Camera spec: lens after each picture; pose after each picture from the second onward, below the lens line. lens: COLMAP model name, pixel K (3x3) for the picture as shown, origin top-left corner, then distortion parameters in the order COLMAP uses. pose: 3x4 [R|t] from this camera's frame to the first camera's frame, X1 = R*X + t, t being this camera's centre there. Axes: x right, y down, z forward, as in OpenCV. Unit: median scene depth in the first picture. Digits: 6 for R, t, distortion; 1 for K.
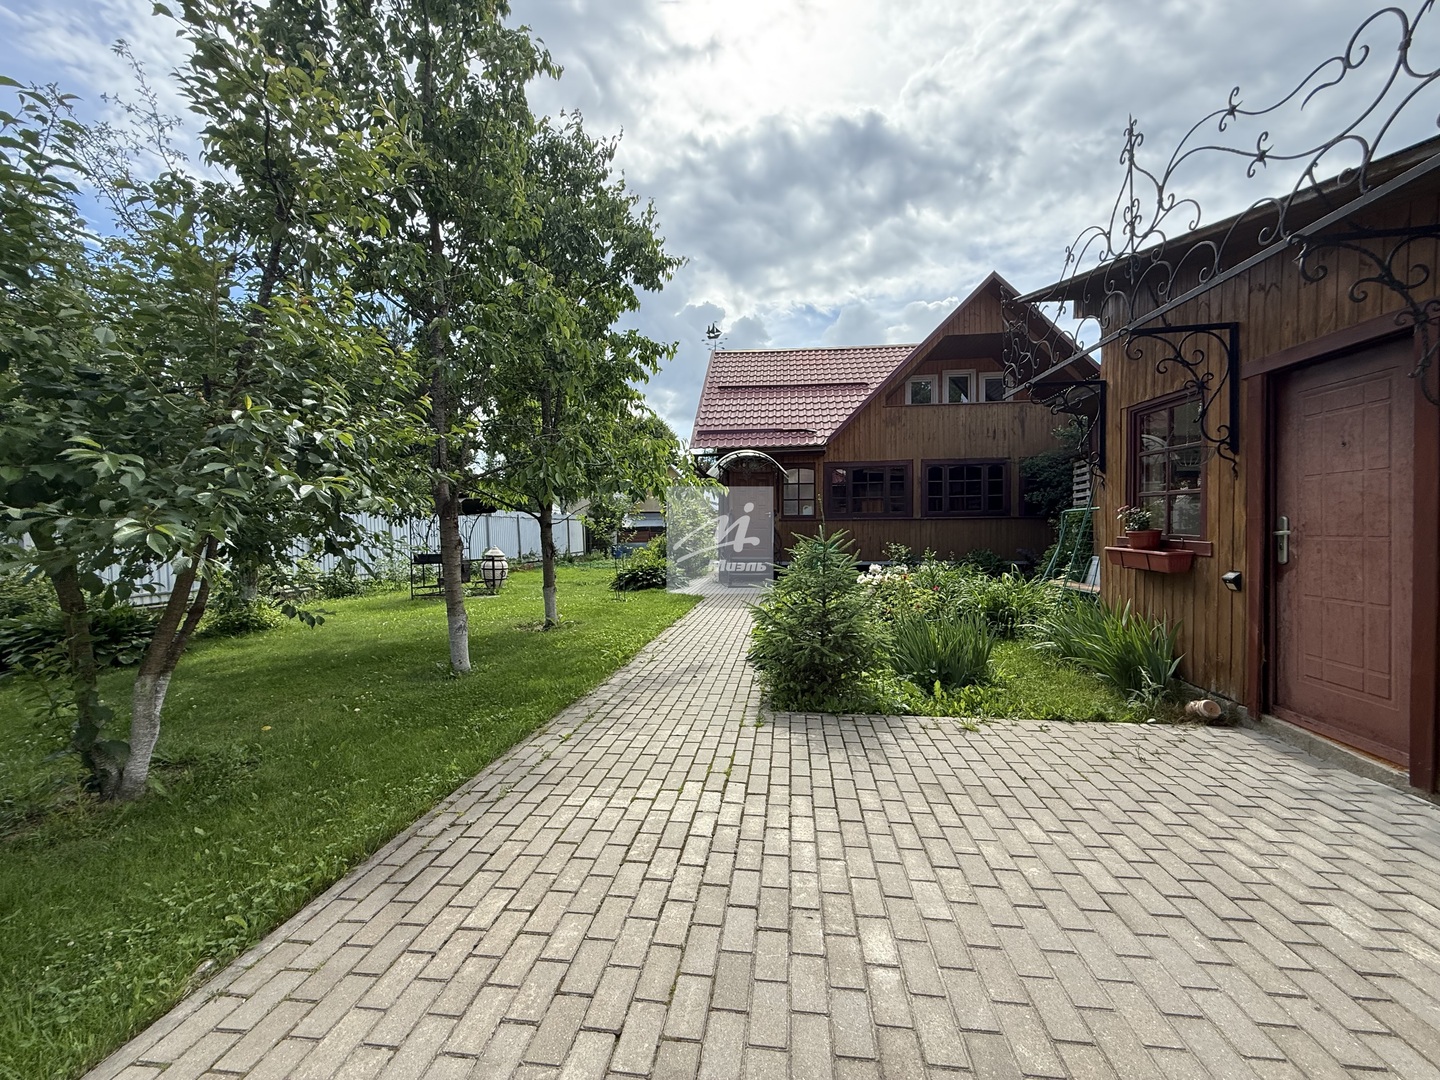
lens RADIAL K [[574.9, 0, 719.8], [0, 574.9, 538.0], [0, 0, 1]] dist [0.000715, -0.000303]
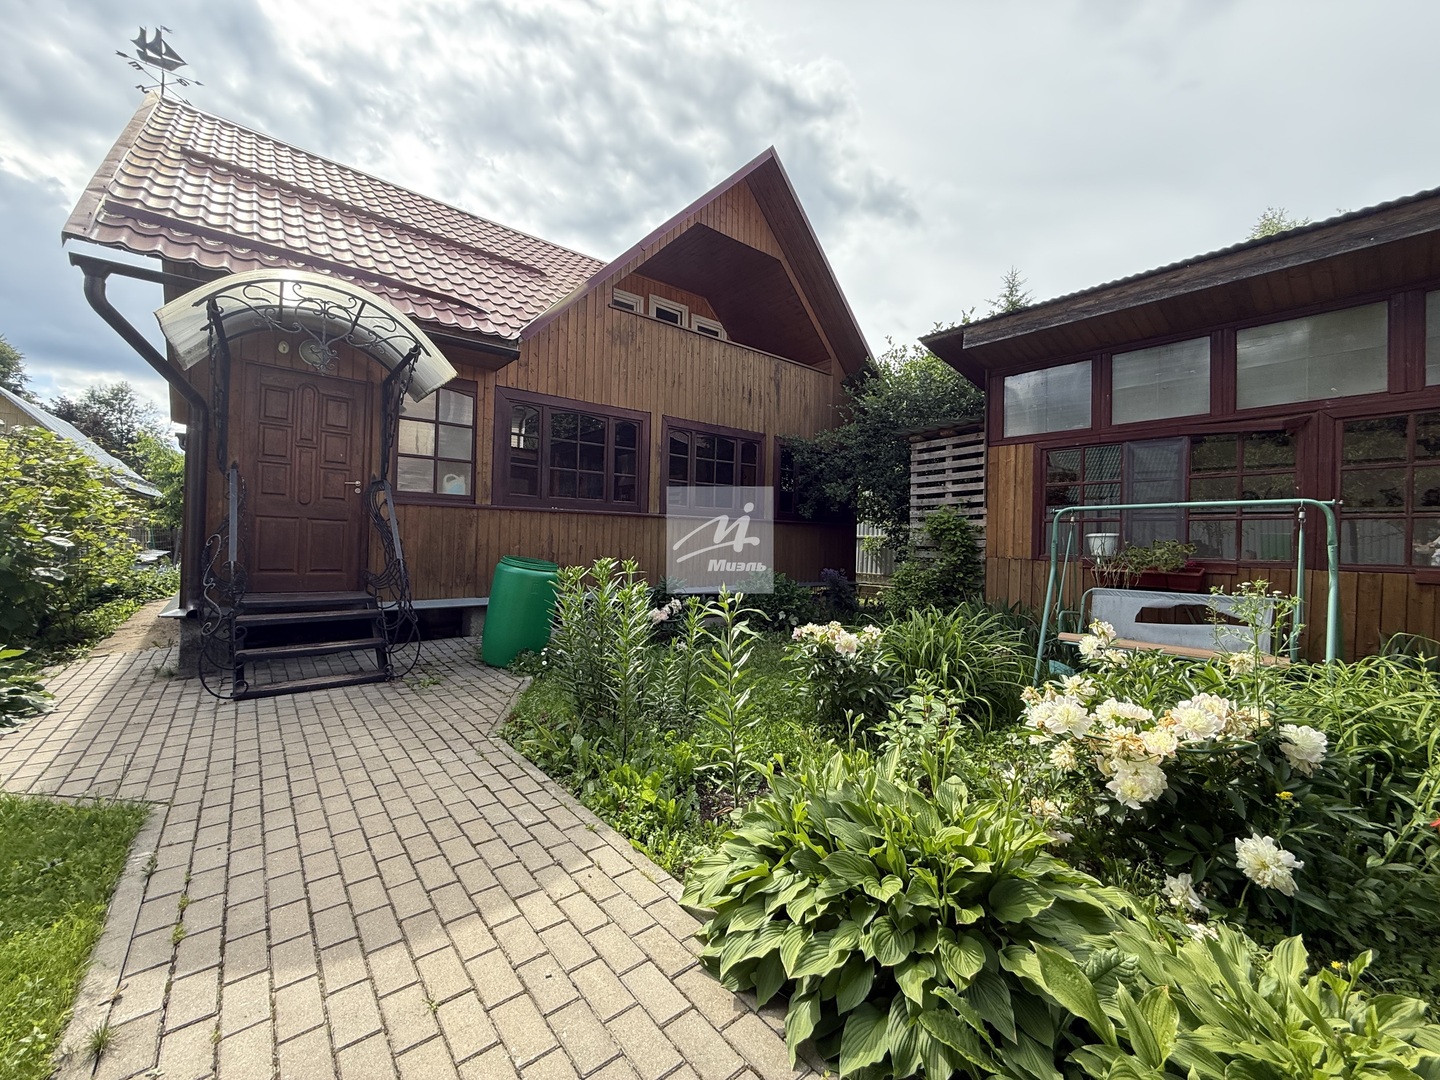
lens RADIAL K [[574.9, 0, 714.8], [0, 574.9, 541.1], [0, 0, 1]] dist [0.000715, -0.000303]
pose [[0.691006, 0.023598, 0.722464, -0.033127], [-0.016881, 0.999721, -0.016508, 0.000684], [-0.722652, -0.000789, 0.691212, 0.553565]]
